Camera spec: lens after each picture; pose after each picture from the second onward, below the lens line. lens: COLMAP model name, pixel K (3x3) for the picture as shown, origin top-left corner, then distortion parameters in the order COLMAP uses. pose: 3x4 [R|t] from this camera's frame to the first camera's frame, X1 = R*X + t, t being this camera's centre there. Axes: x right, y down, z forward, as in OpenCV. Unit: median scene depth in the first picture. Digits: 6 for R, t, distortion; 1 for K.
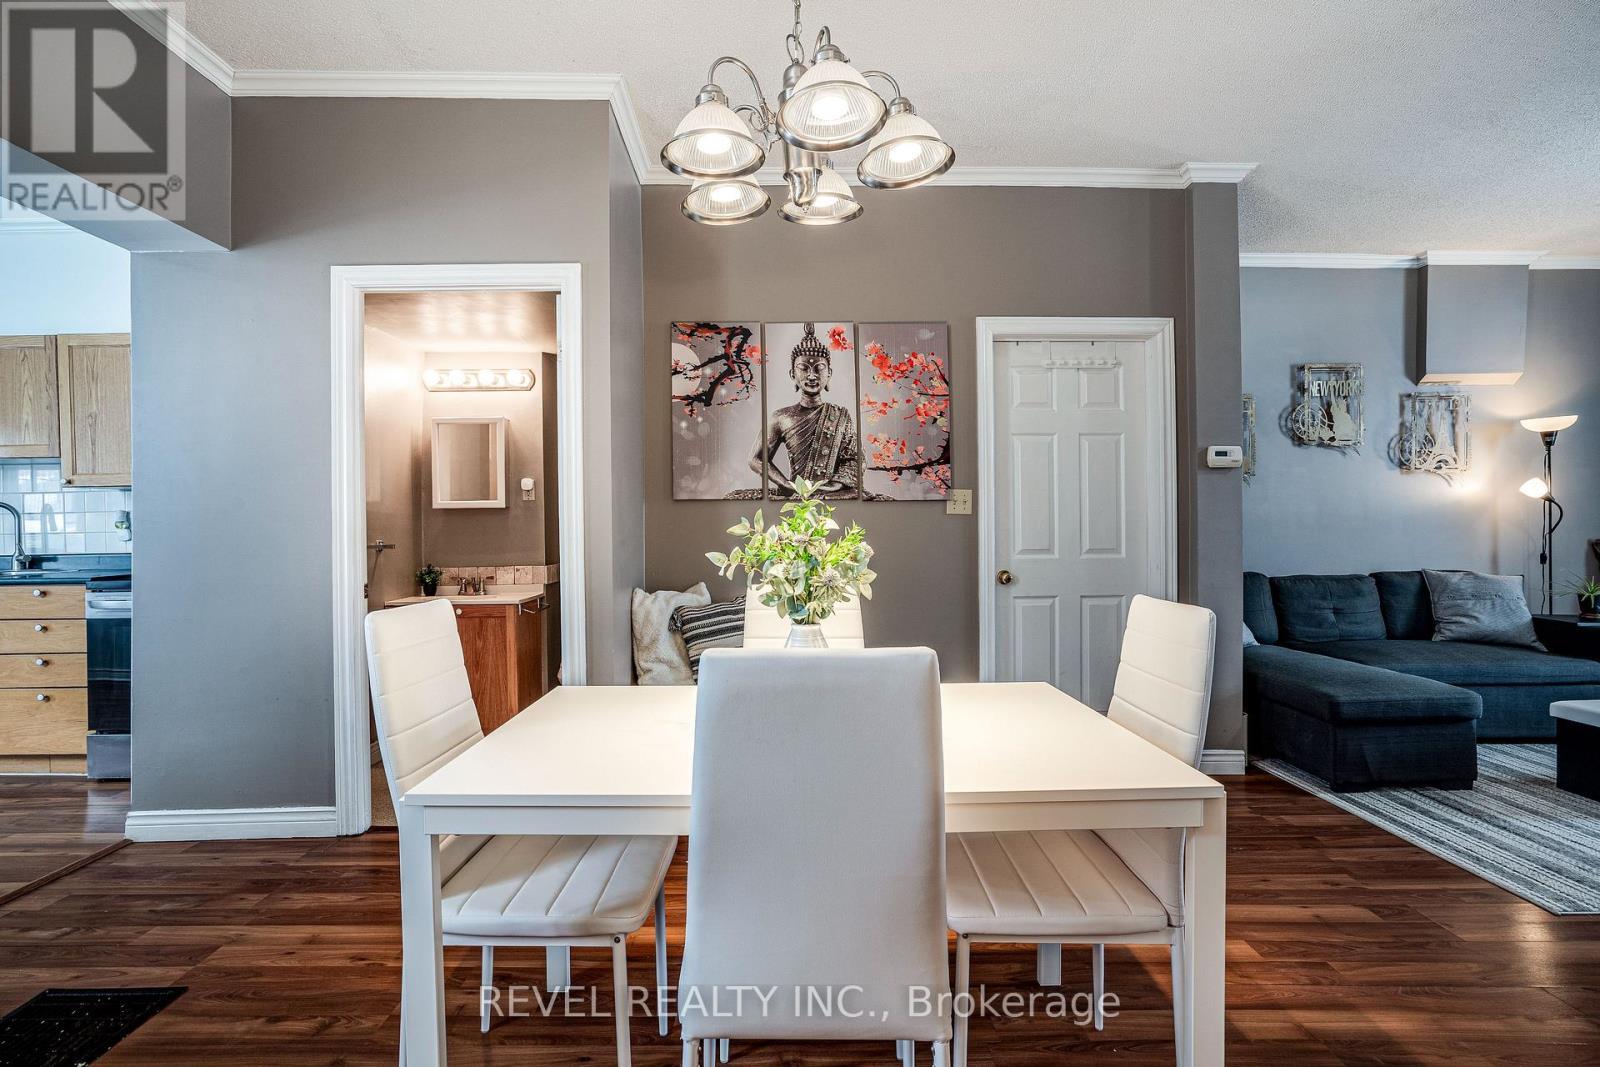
lens RADIAL K [[742.8, 0, 787.2], [0, 742.8, 532.6], [0, 0, 1]] dist [-0.047092, 0.020439]
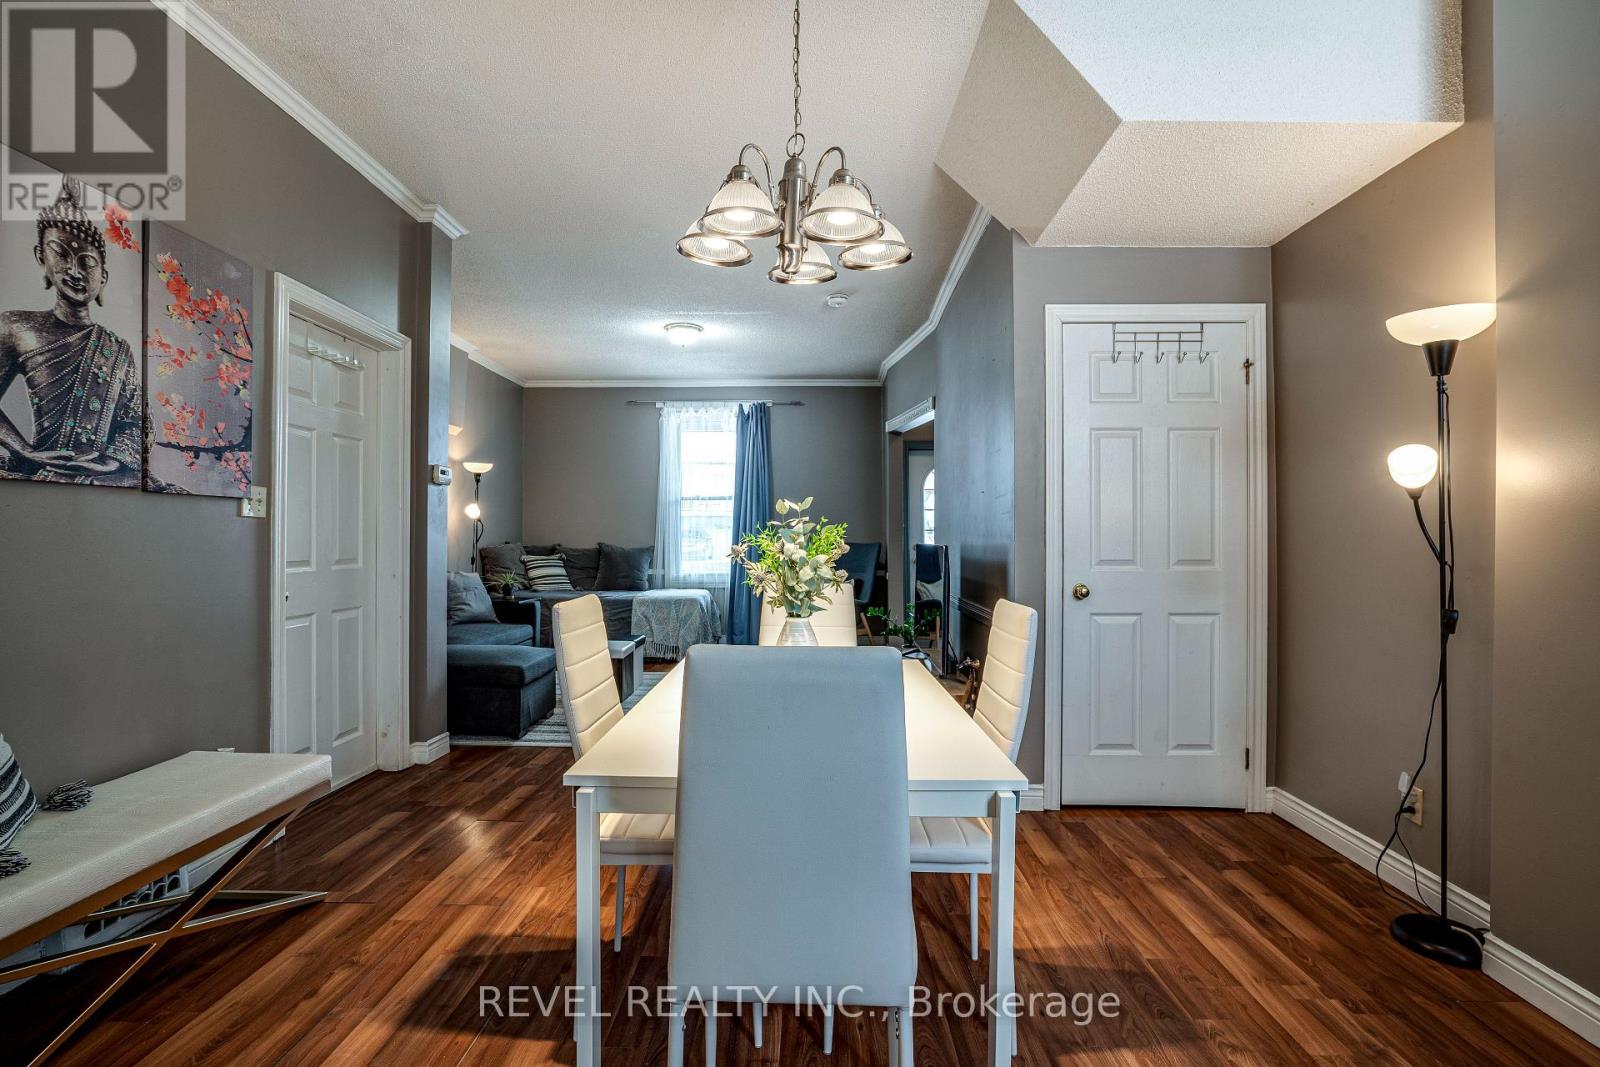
lens RADIAL K [[742.8, 0, 787.2], [0, 742.8, 532.6], [0, 0, 1]] dist [-0.047092, 0.020439]
pose [[0.030070, 0.014008, 0.999450, -0.512770], [0.001477, 0.999900, -0.014058, 0.002354], [-0.999547, 0.001899, 0.030046, 0.425087]]
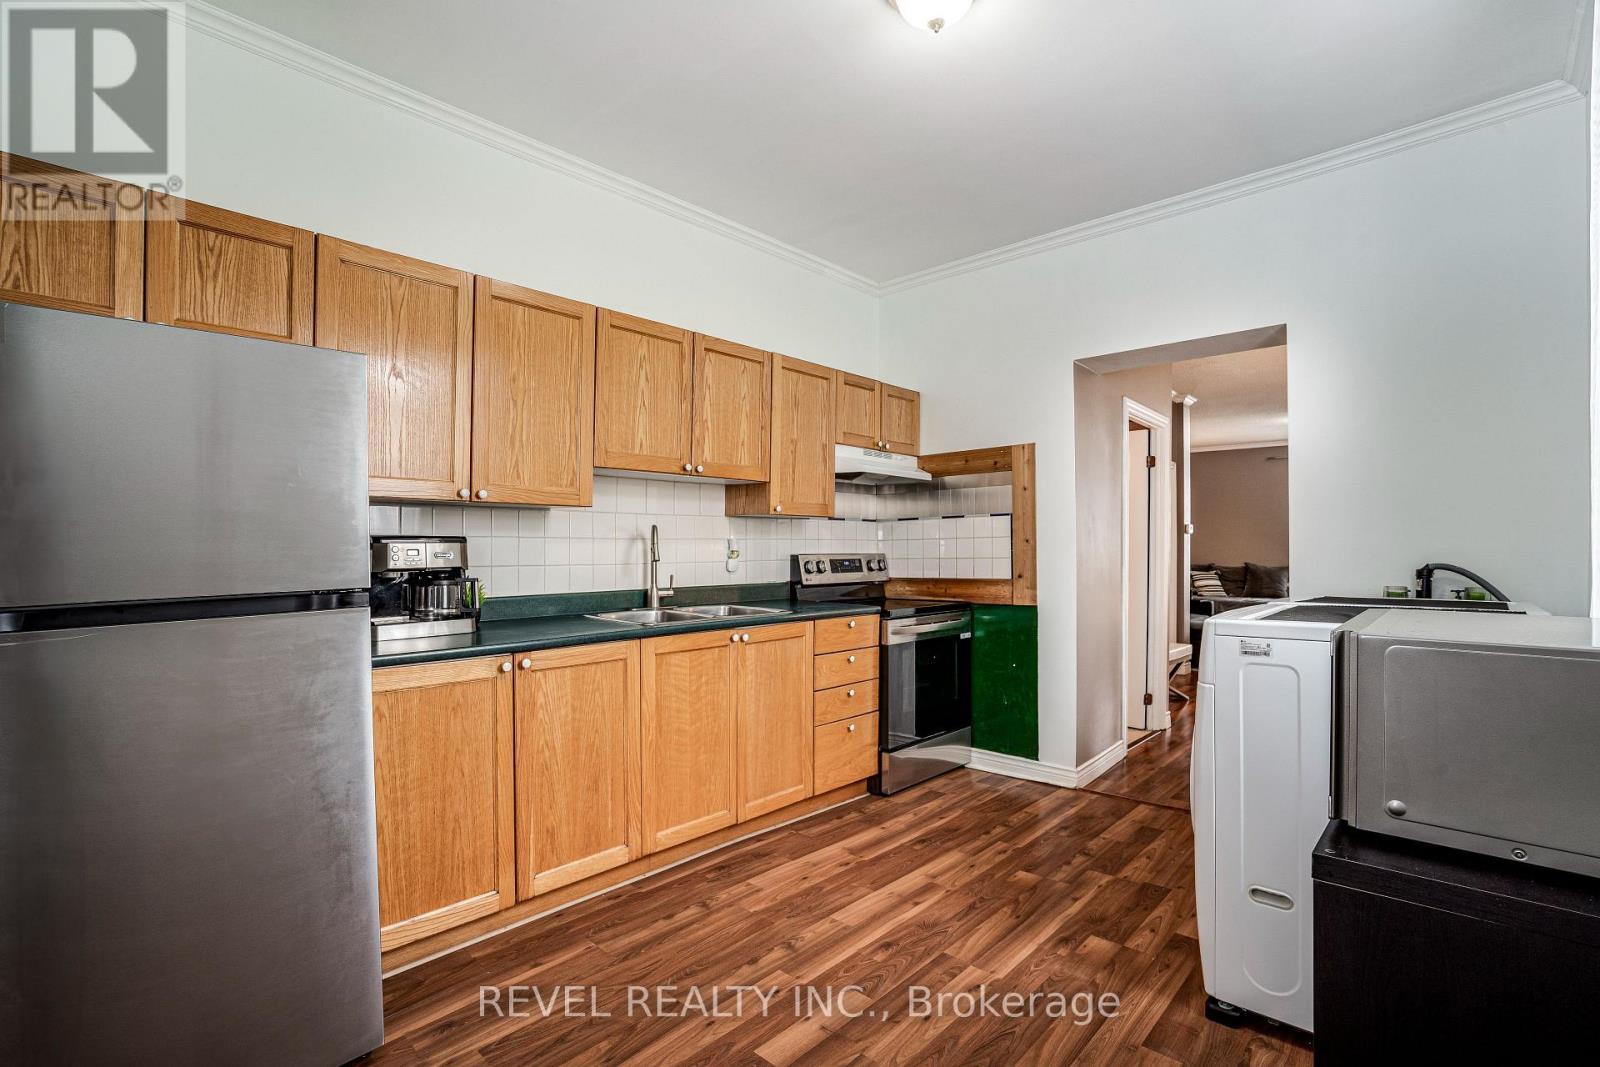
lens RADIAL K [[754.6, 0, 799.7], [0, 754.6, 549.2], [0, 0, 1]] dist [-0.042442, 0.000122]
pose [[0.679594, 0.013308, 0.733468, -1.760314], [-0.007386, 0.999909, -0.011298, -0.007530], [-0.733552, 0.002261, 0.679630, 0.321820]]
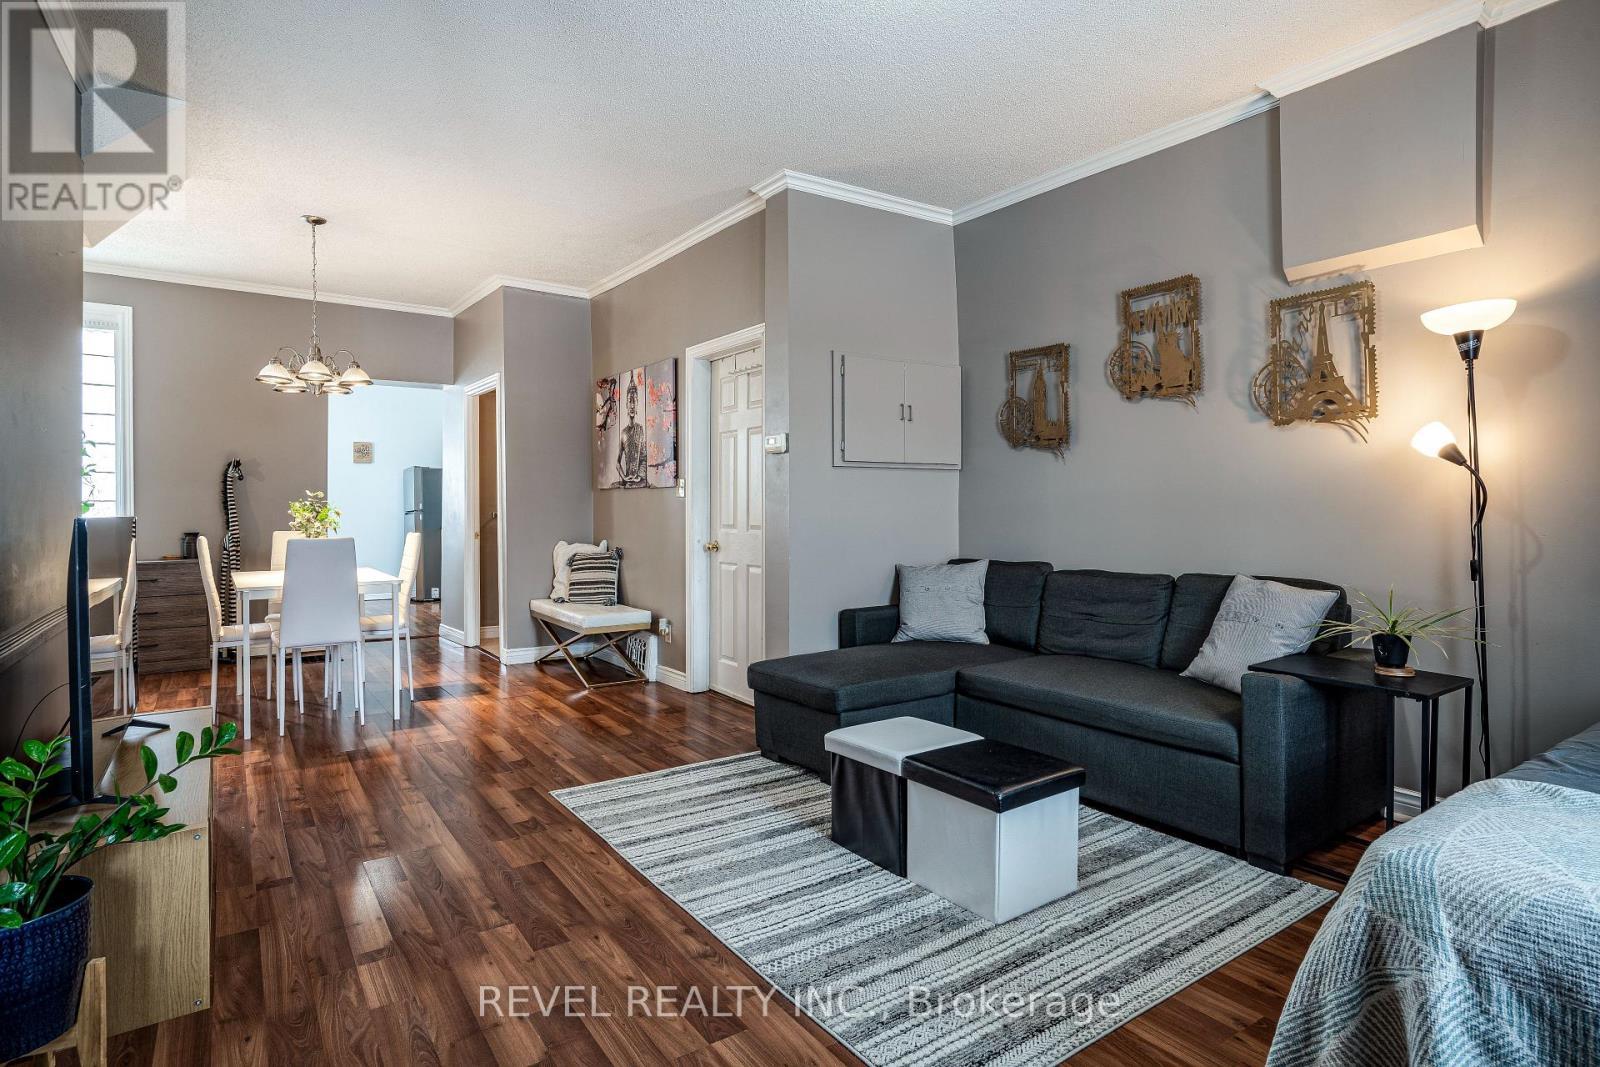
lens RADIAL K [[829.4, 0, 796.8], [0, 829.4, 525.7], [0, 0, 1]] dist [-0.038189, 0.023282]
pose [[0.569390, 0.024561, -0.821700, 1.613172], [-0.005752, 0.999648, 0.025894, -0.012359], [0.822047, -0.010017, 0.569331, 0.313678]]
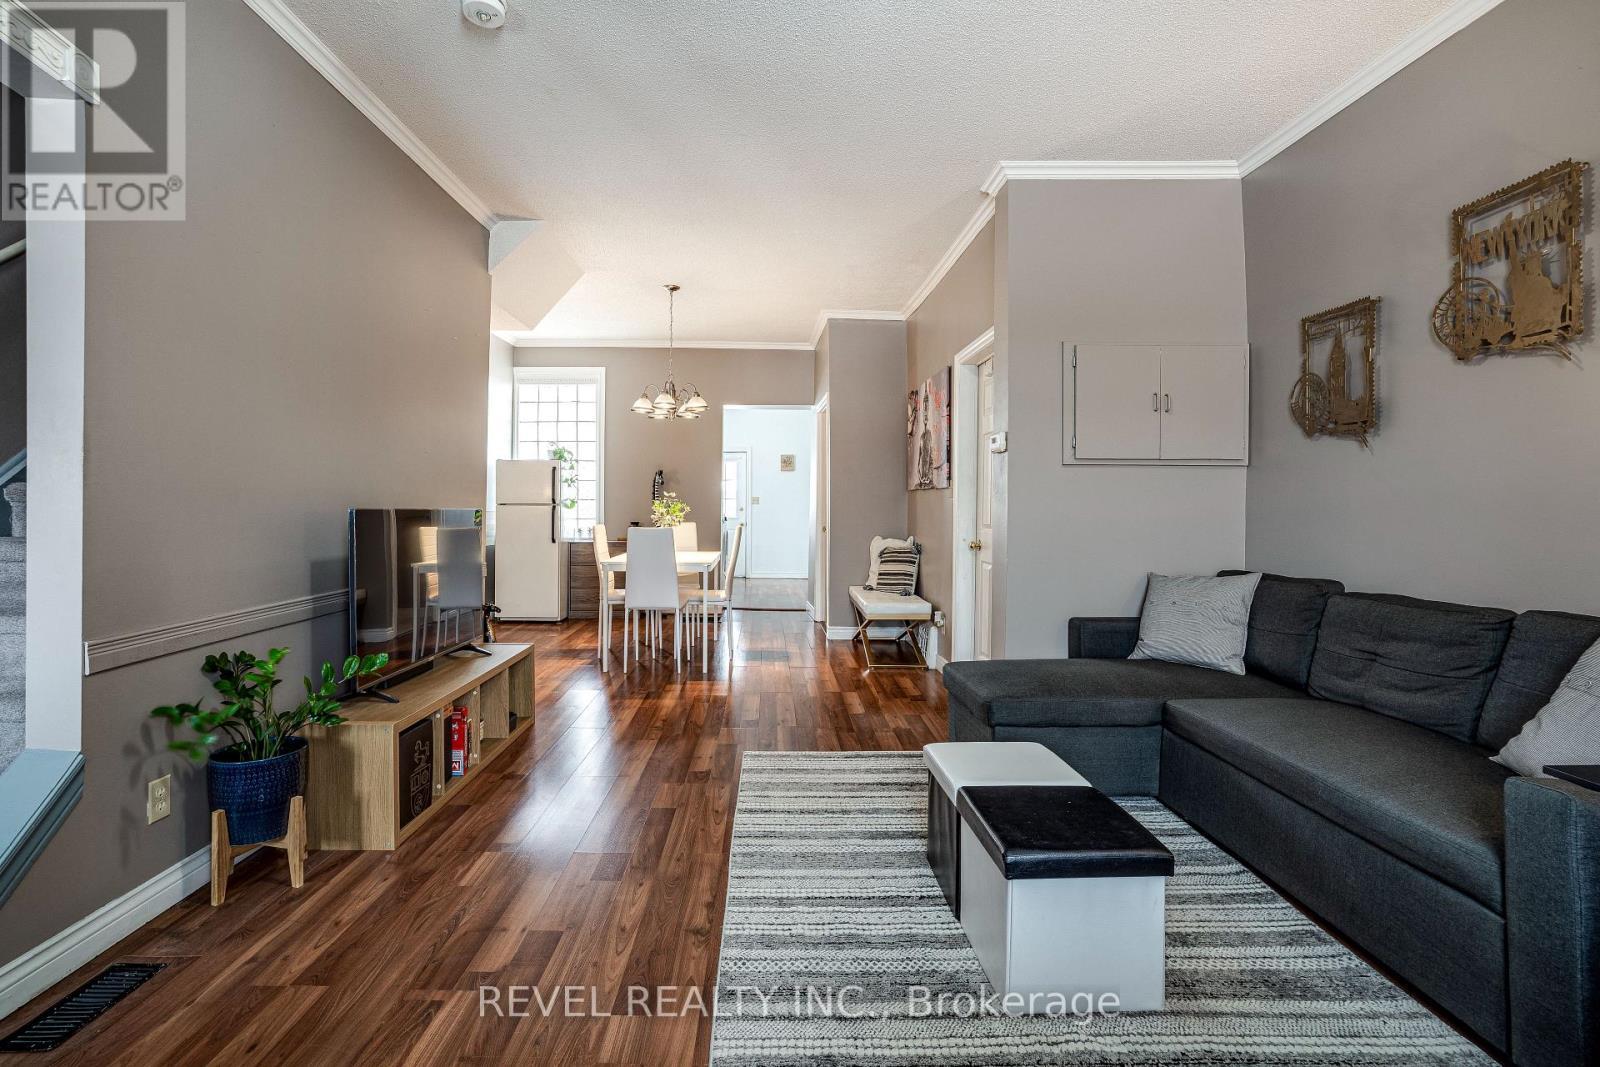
lens RADIAL K [[721.3, 0, 779.2], [0, 721.3, 523.5], [0, 0, 1]] dist [-0.038229, 0.018627]
pose [[0.017174, 0.030887, -0.999375, 1.627475], [-0.011480, 0.999463, 0.030693, -0.012753], [0.999787, 0.010945, 0.017519, 0.649025]]
